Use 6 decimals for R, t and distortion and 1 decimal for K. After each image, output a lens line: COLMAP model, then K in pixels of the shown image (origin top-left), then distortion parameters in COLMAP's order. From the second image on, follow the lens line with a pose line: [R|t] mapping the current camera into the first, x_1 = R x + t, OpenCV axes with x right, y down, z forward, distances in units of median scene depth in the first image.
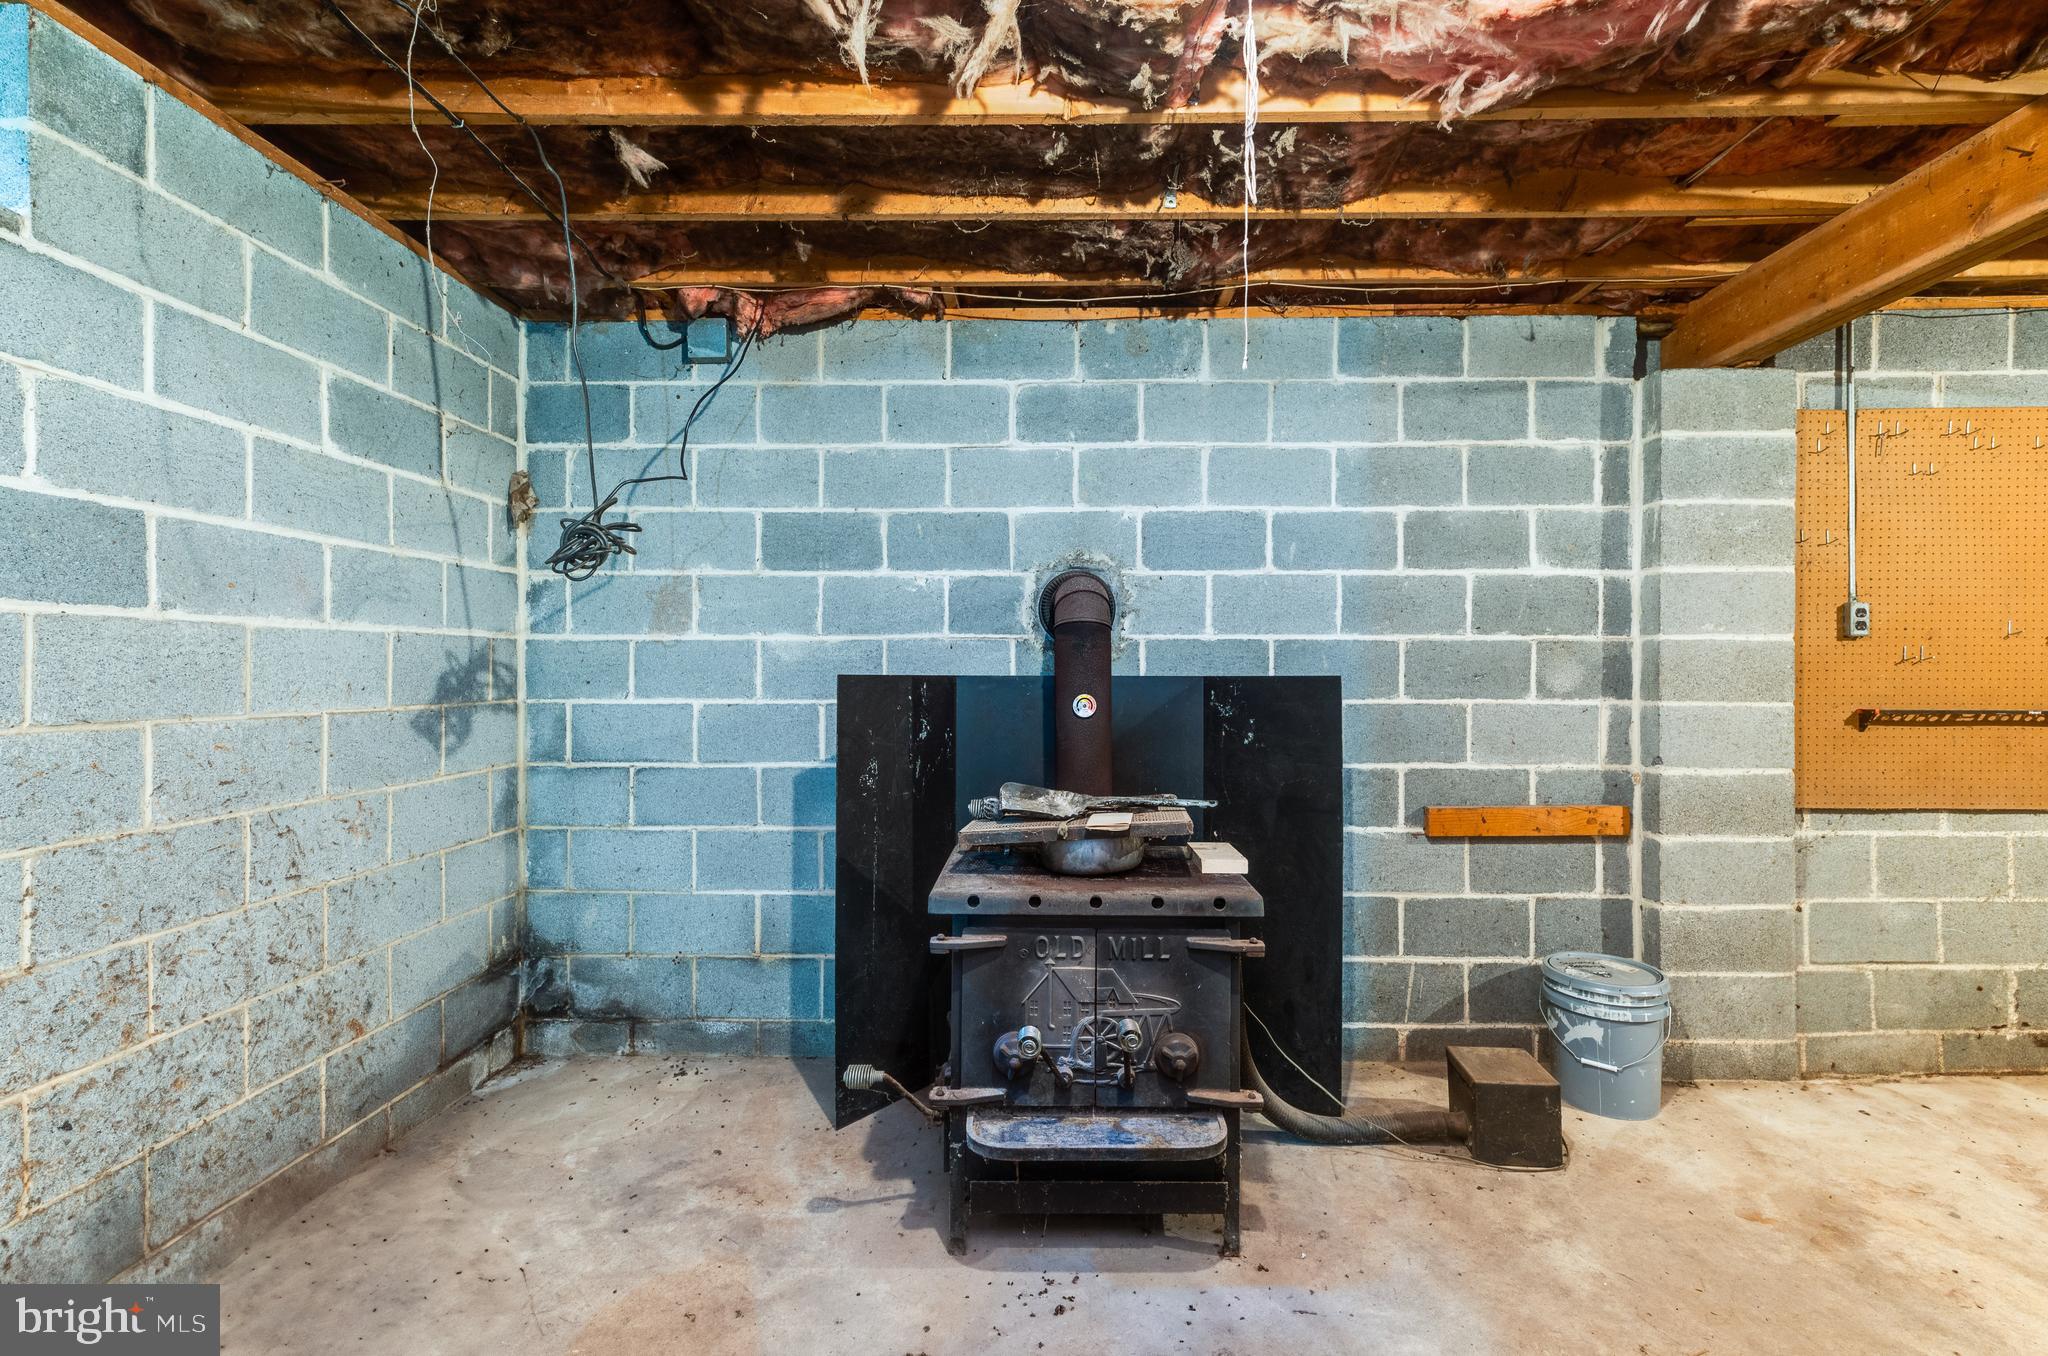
lens RADIAL K [[863.0, 0, 1047.8], [0, 863.0, 673.5], [0, 0, 1]] dist [-0.000063, -0.000180]
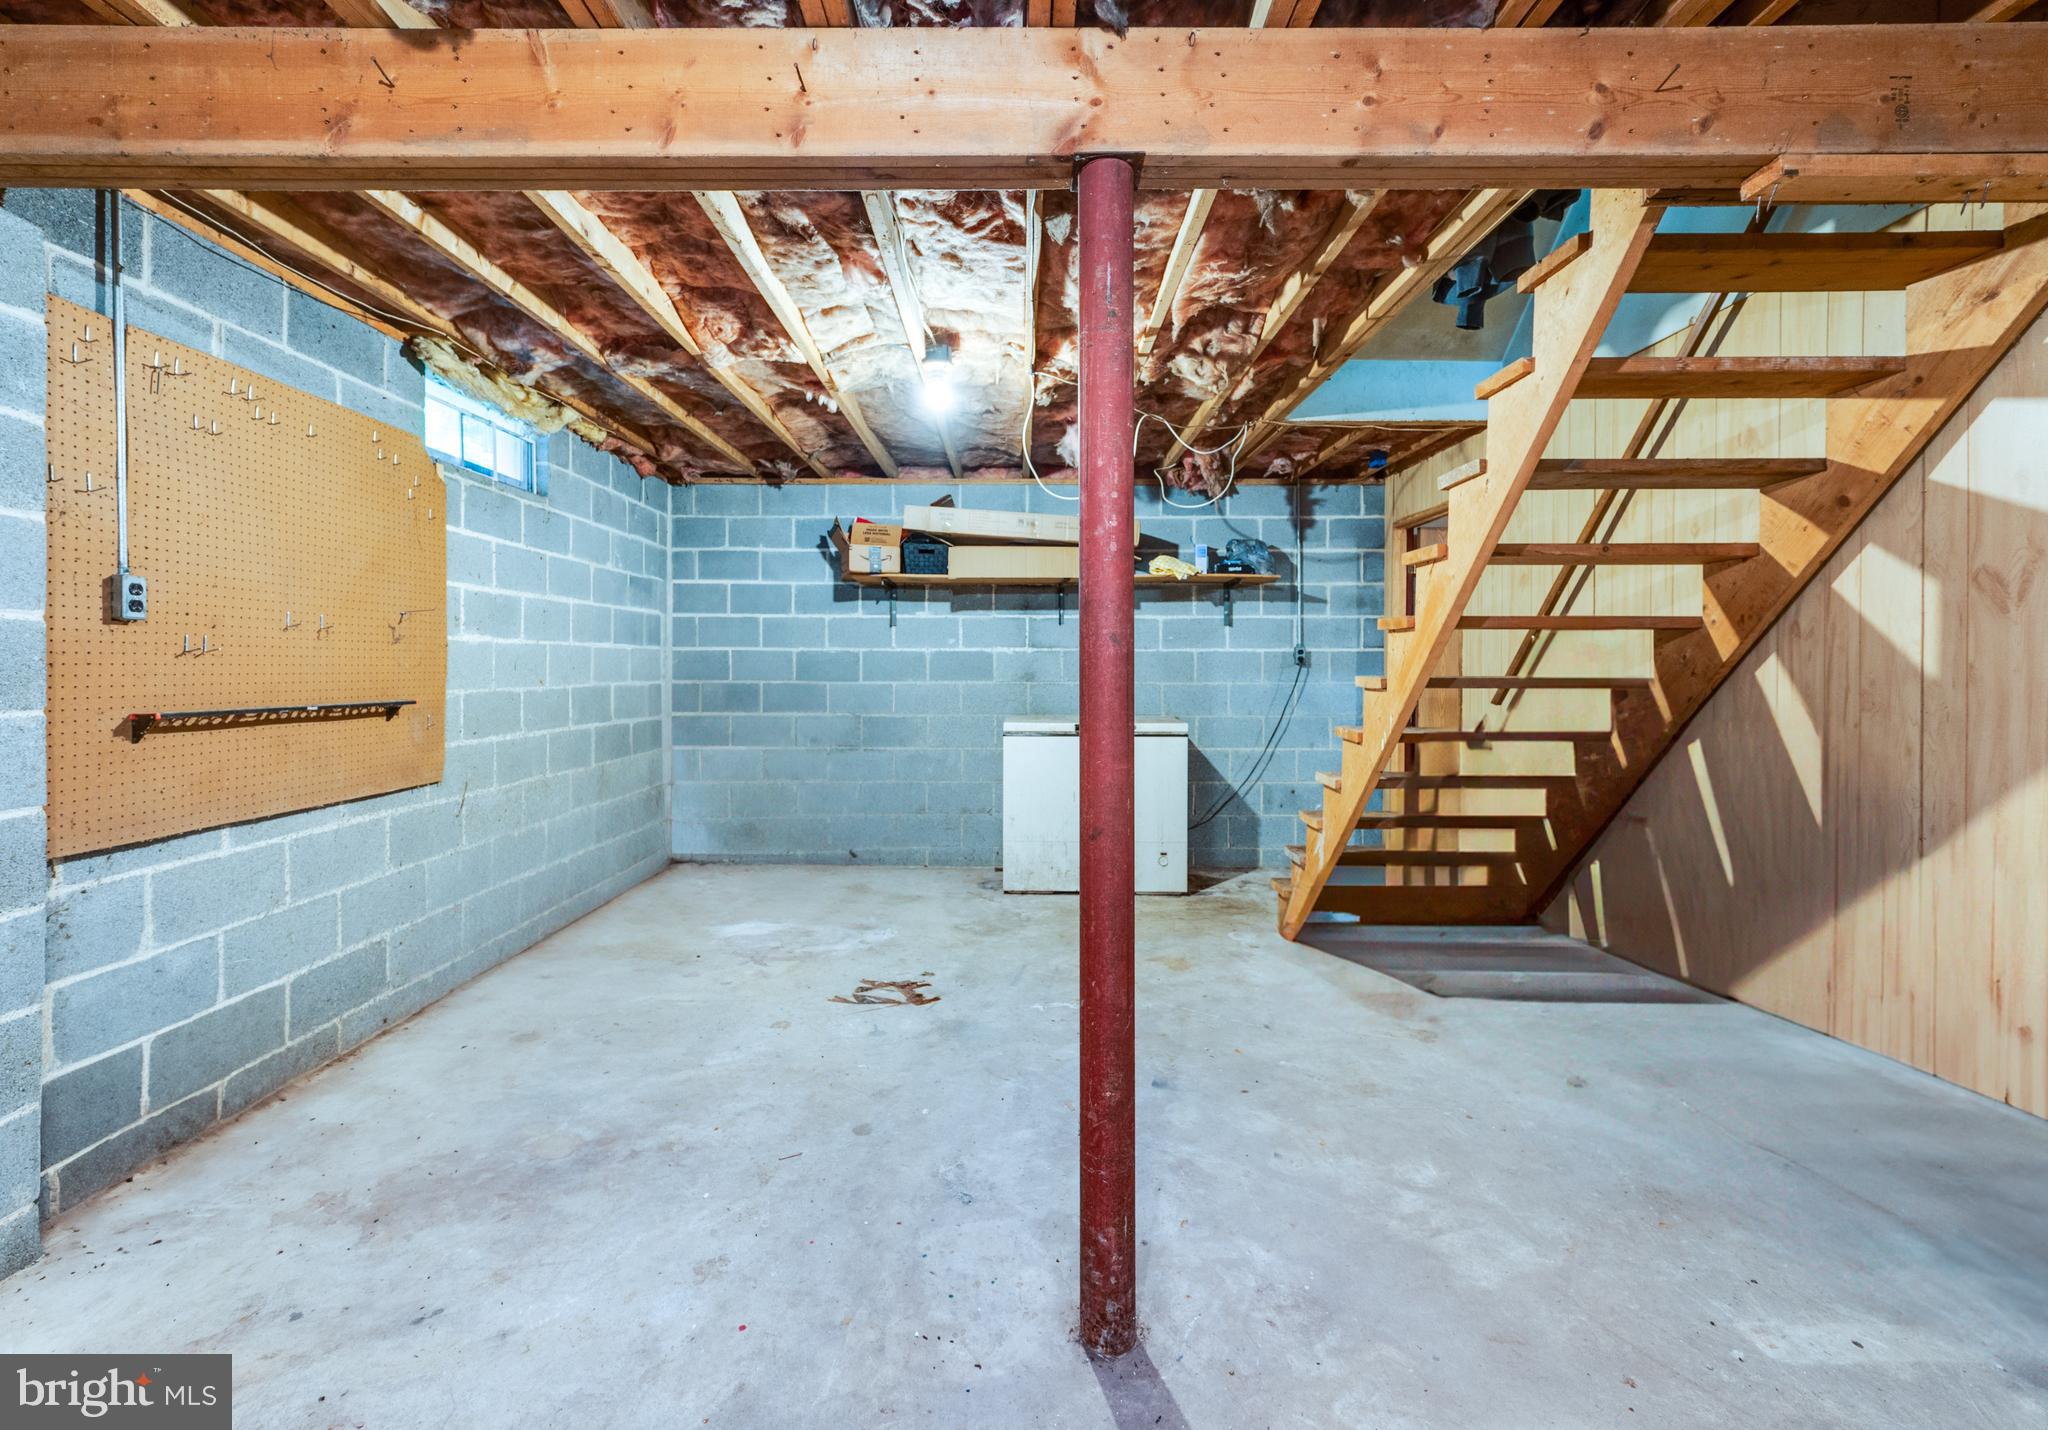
lens RADIAL K [[887.6, 0, 1025.8], [0, 887.6, 669.8], [0, 0, 1]] dist [0.010423, 0.000282]
pose [[-0.030555, -0.002381, 0.999530, 0.113839], [0.000995, 0.999997, 0.002413, 0.000415], [-0.999533, 0.001068, -0.030552, 0.225383]]
